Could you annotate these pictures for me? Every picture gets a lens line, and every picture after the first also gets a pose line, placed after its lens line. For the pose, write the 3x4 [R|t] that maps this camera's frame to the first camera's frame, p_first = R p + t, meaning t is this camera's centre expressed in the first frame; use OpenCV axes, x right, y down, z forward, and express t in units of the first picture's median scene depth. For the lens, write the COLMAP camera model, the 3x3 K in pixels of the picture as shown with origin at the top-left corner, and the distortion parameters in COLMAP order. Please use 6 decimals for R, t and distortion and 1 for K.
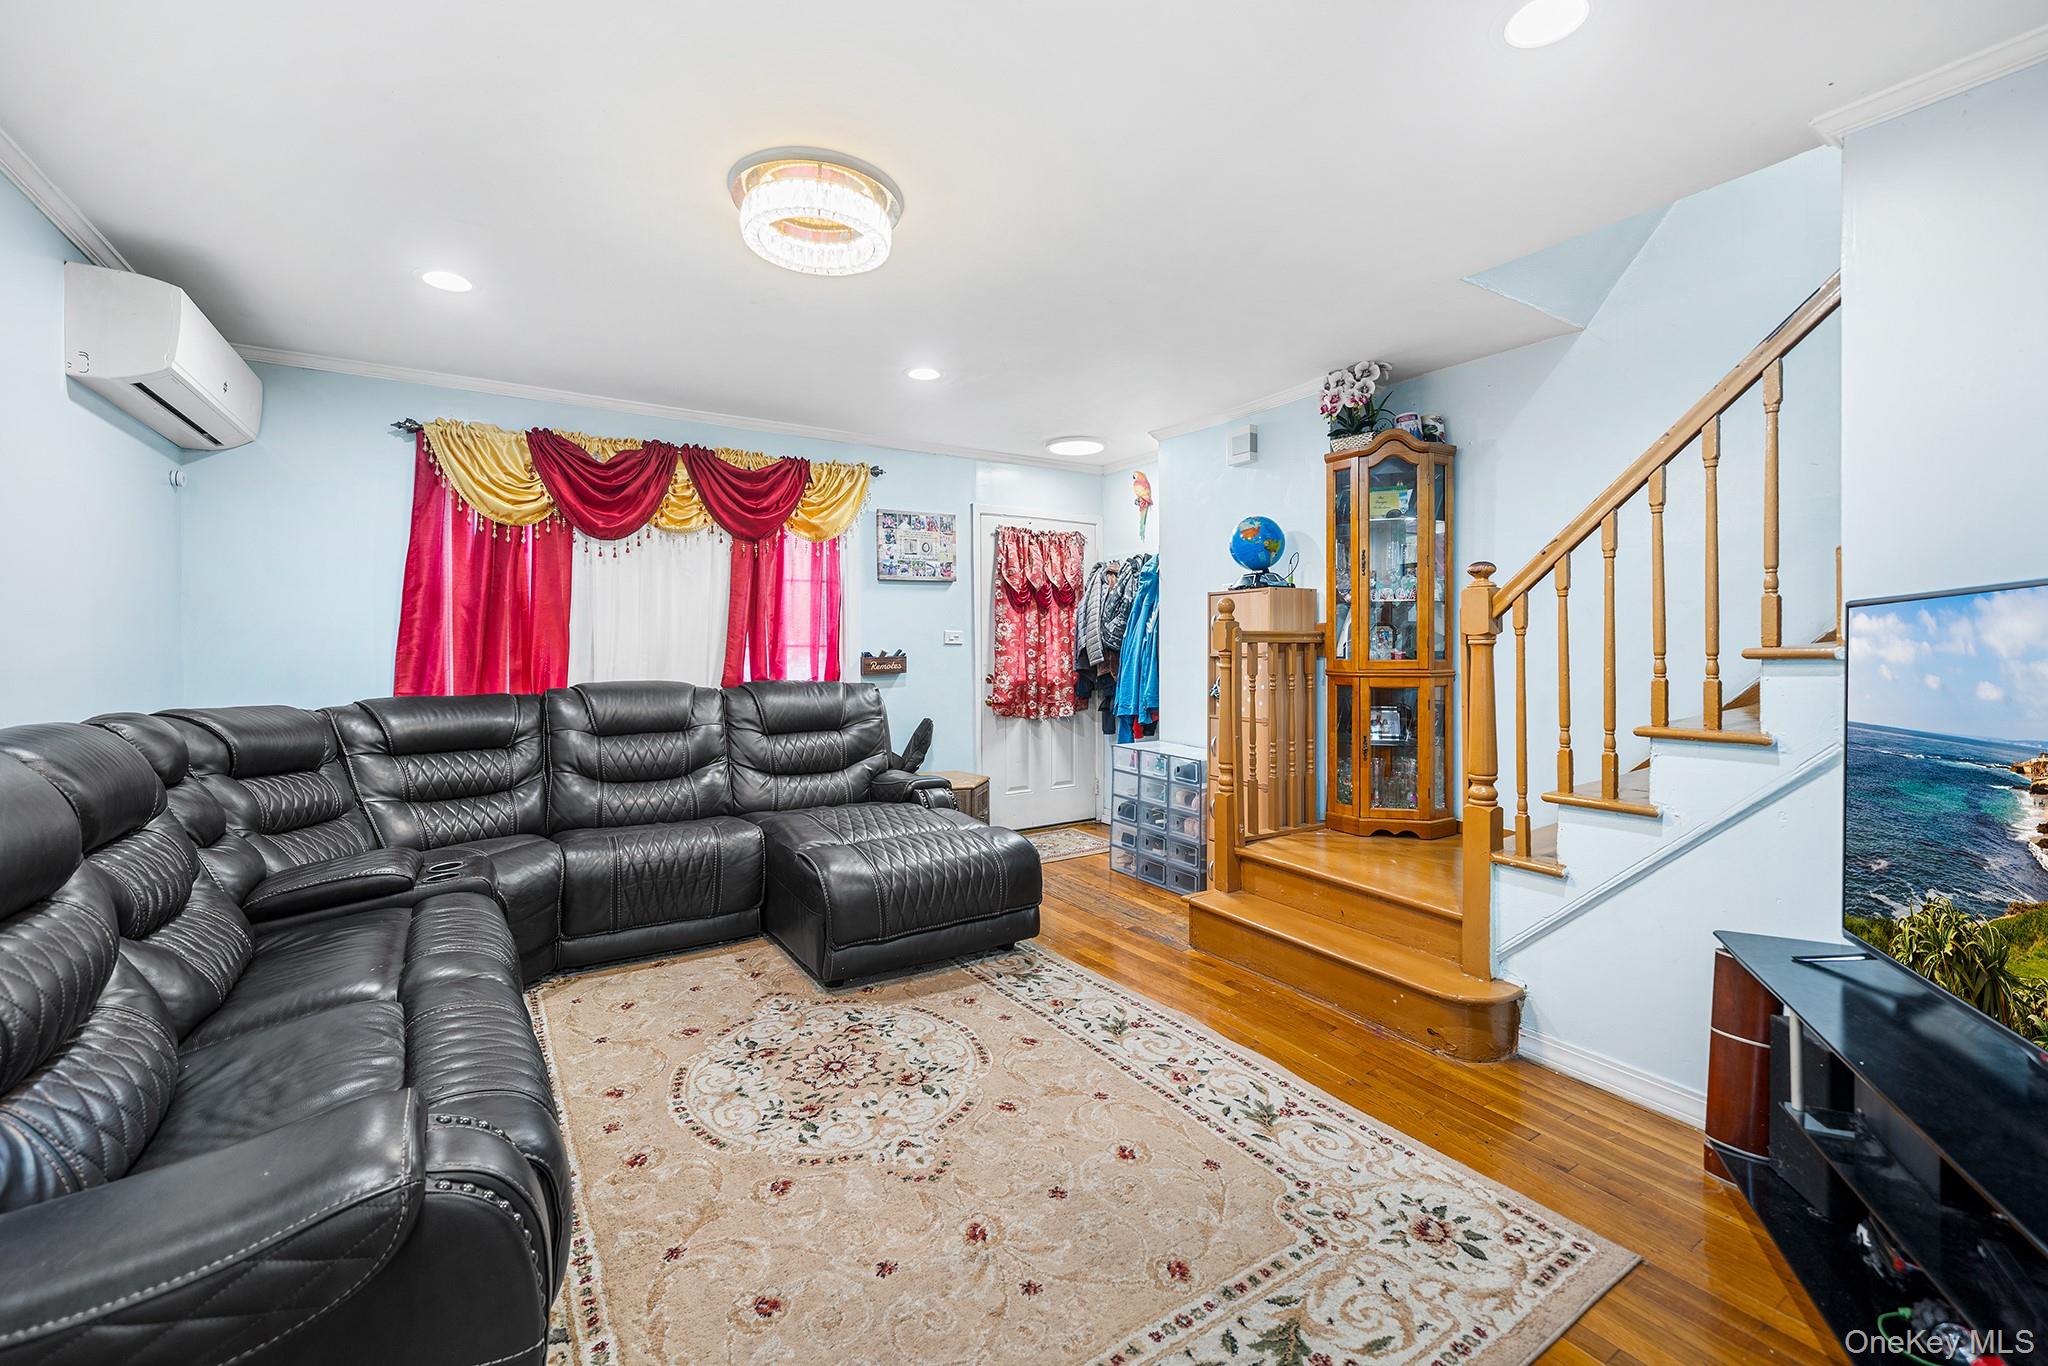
lens RADIAL K [[848.6, 0, 1023.1], [0, 848.6, 672.2], [0, 0, 1]] dist [0.000389, 0.000221]
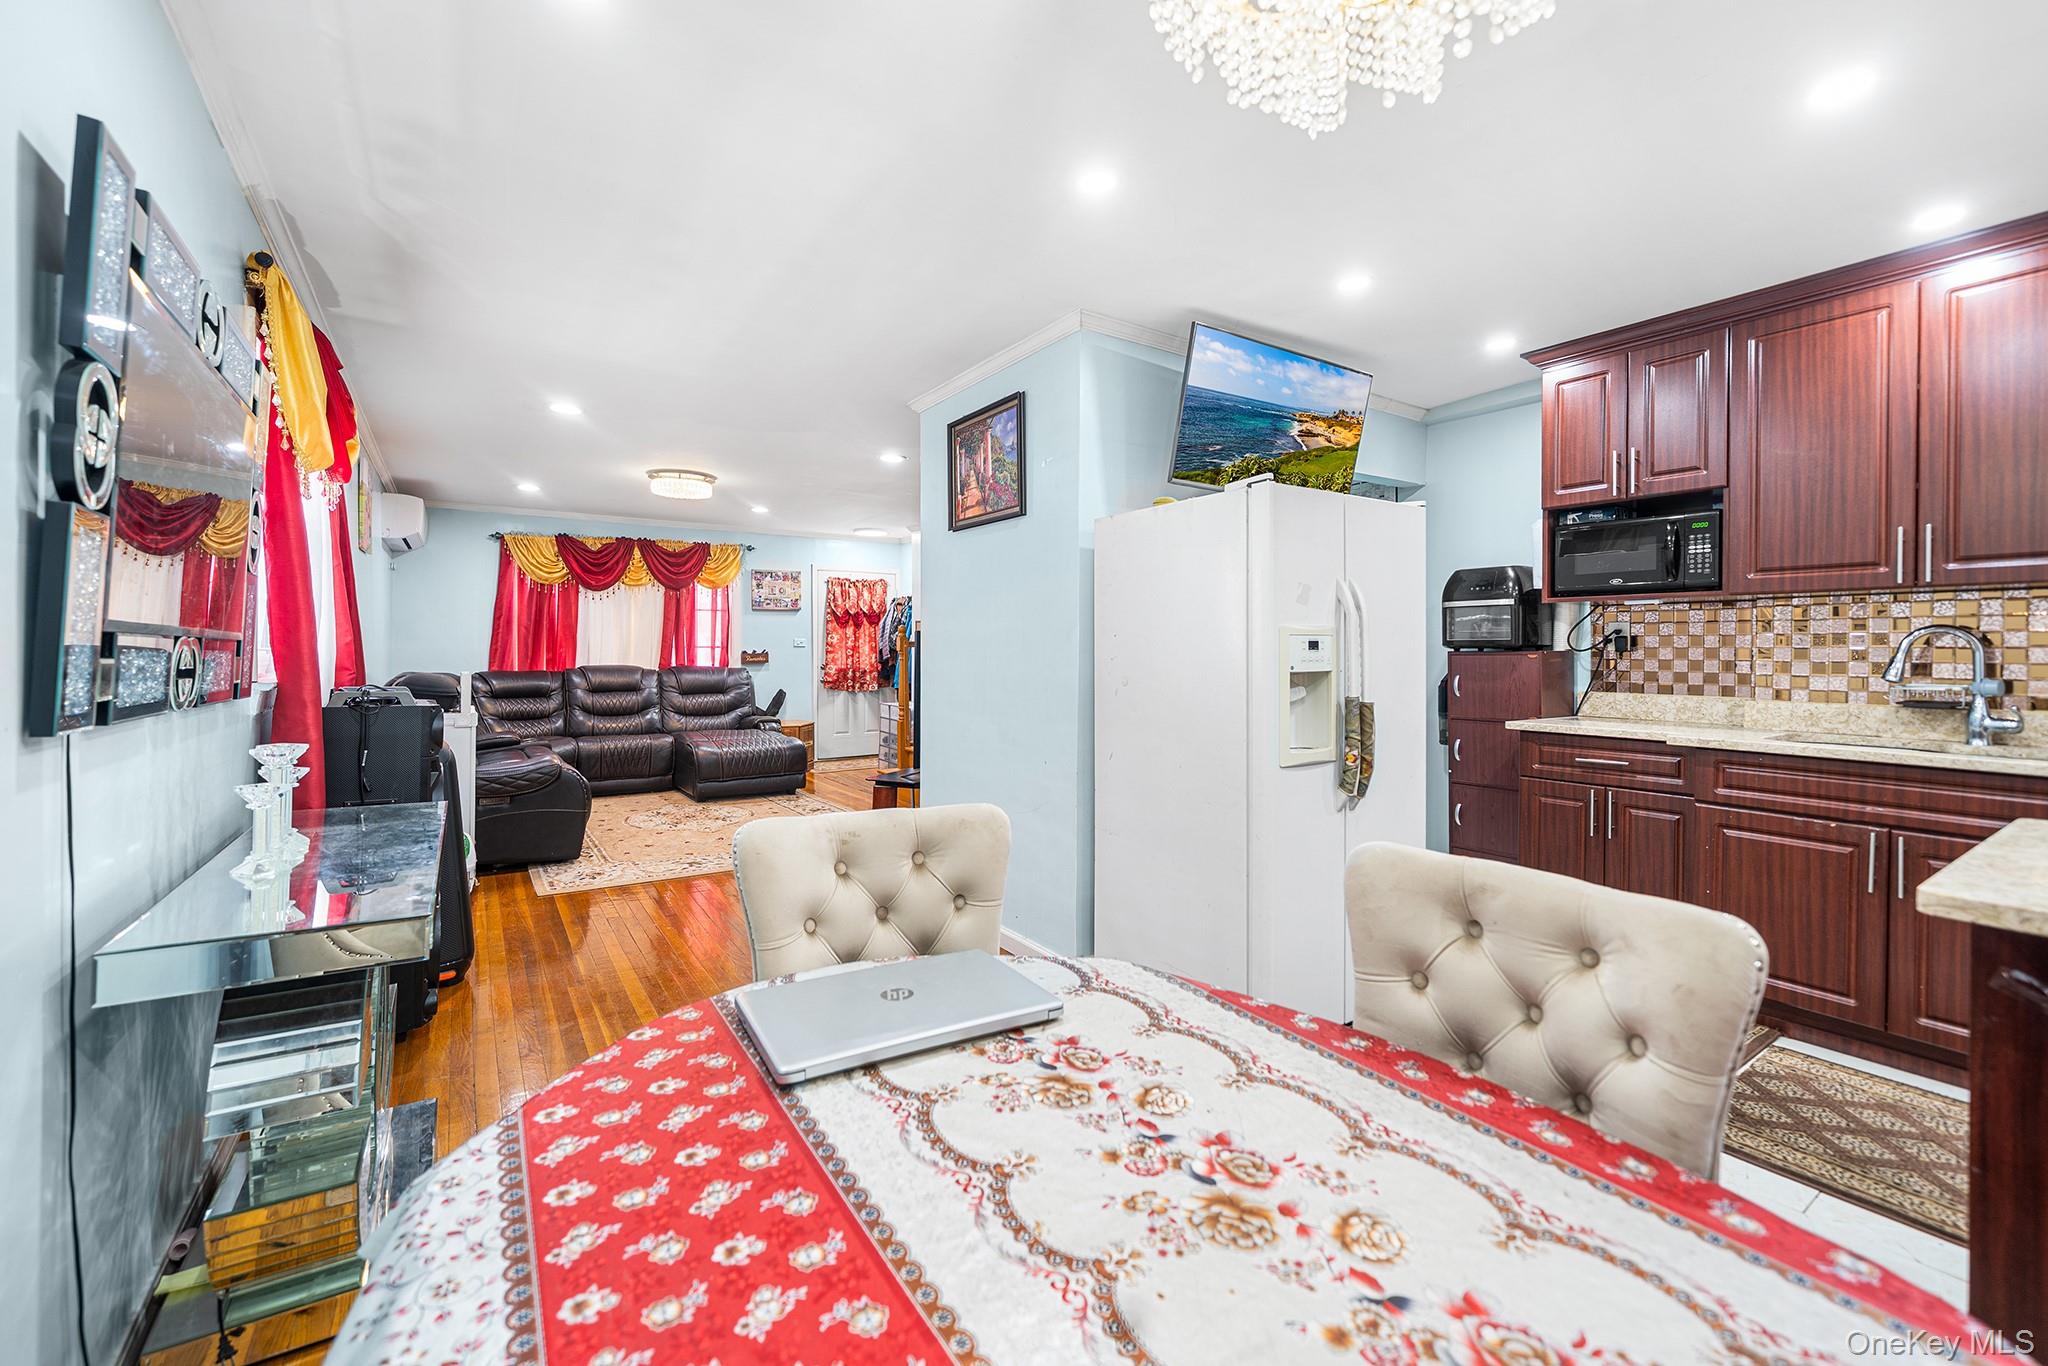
lens RADIAL K [[848.6, 0, 1029.1], [0, 848.6, 671.5], [0, 0, 1]] dist [0.000389, 0.000221]
pose [[0.999461, 0.008837, 0.031603, 0.388285], [-0.008942, 0.999955, 0.003173, 0.009416], [-0.031574, -0.003454, 0.999495, -0.862472]]
